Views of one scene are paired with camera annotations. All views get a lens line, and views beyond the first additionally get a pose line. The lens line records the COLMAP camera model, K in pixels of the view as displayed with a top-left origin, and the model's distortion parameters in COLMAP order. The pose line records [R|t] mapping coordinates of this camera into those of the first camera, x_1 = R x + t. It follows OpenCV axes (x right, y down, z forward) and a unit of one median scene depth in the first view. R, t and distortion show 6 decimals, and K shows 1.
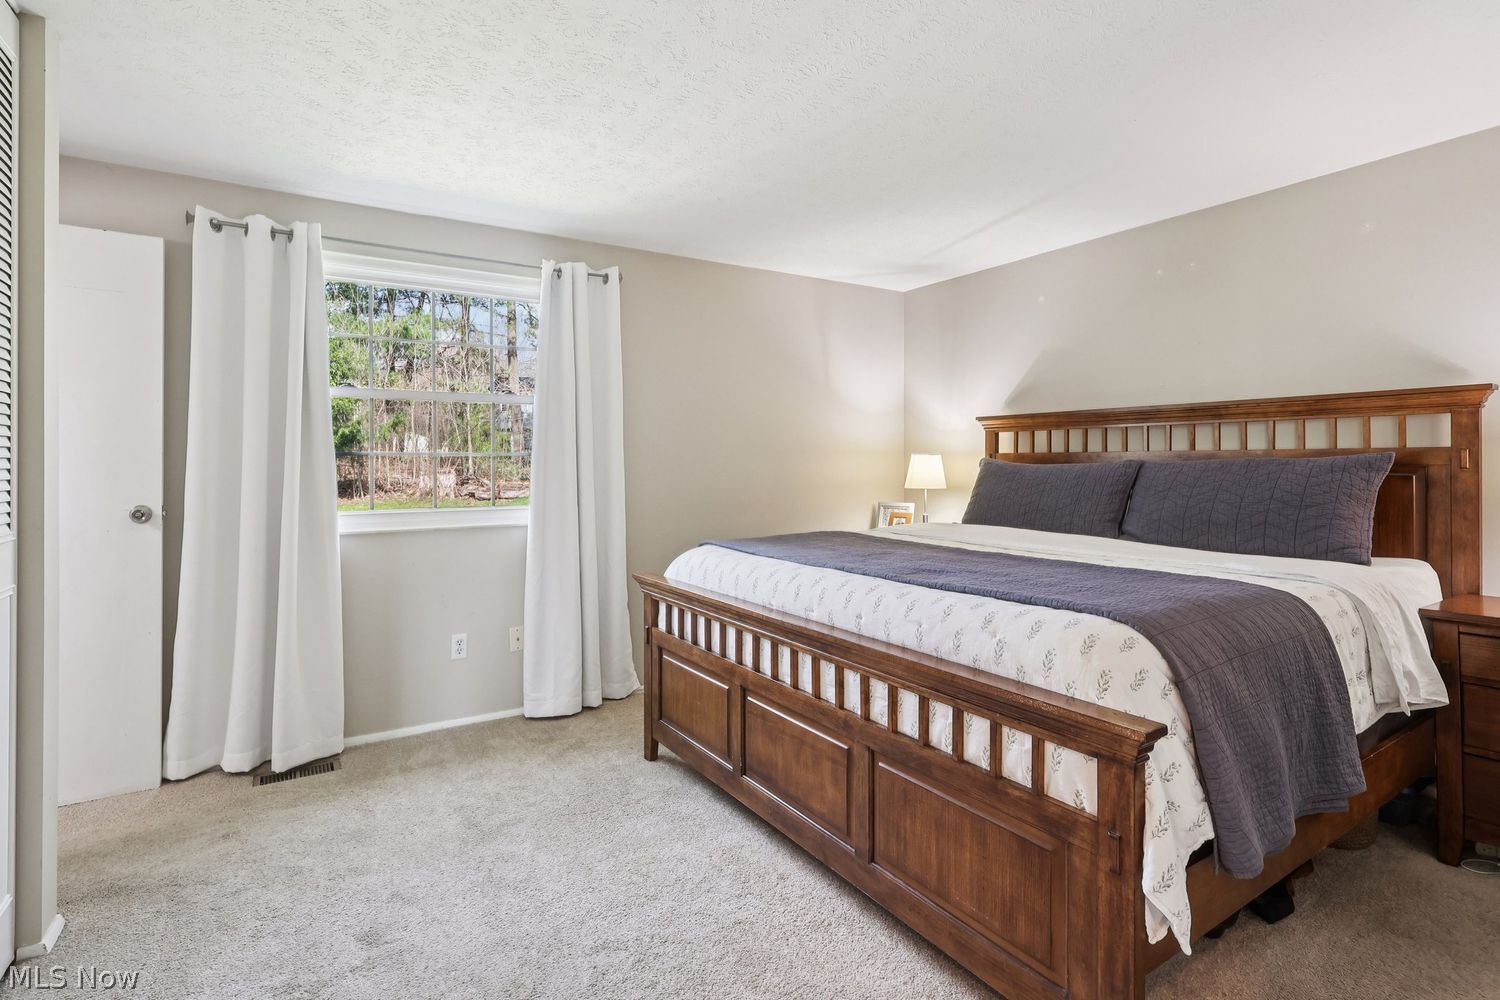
lens RADIAL K [[718.6, 0, 723.5], [0, 718.6, 457.3], [0, 0, 1]] dist [-0.004040, -0.000142]
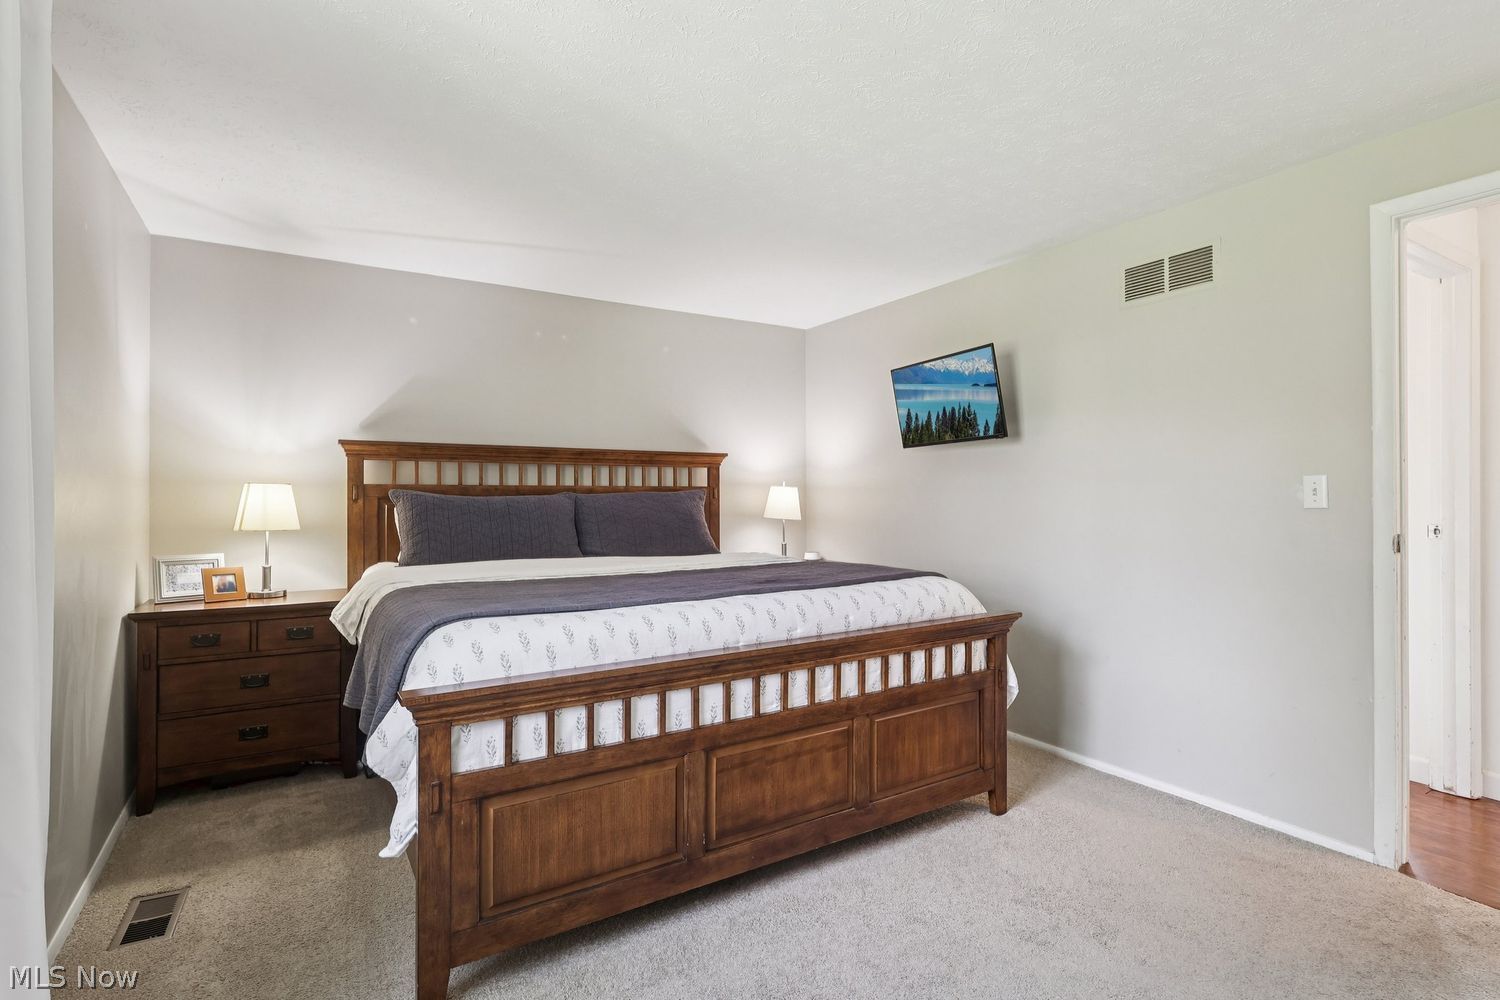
lens RADIAL K [[718.6, 0, 747.2], [0, 718.6, 498.3], [0, 0, 1]] dist [-0.004040, -0.000142]
pose [[-0.005705, 0.001046, 0.999983, -0.804090], [-0.004567, 0.999989, -0.001072, 0.017175], [-0.999973, -0.004573, -0.005700, 0.918665]]
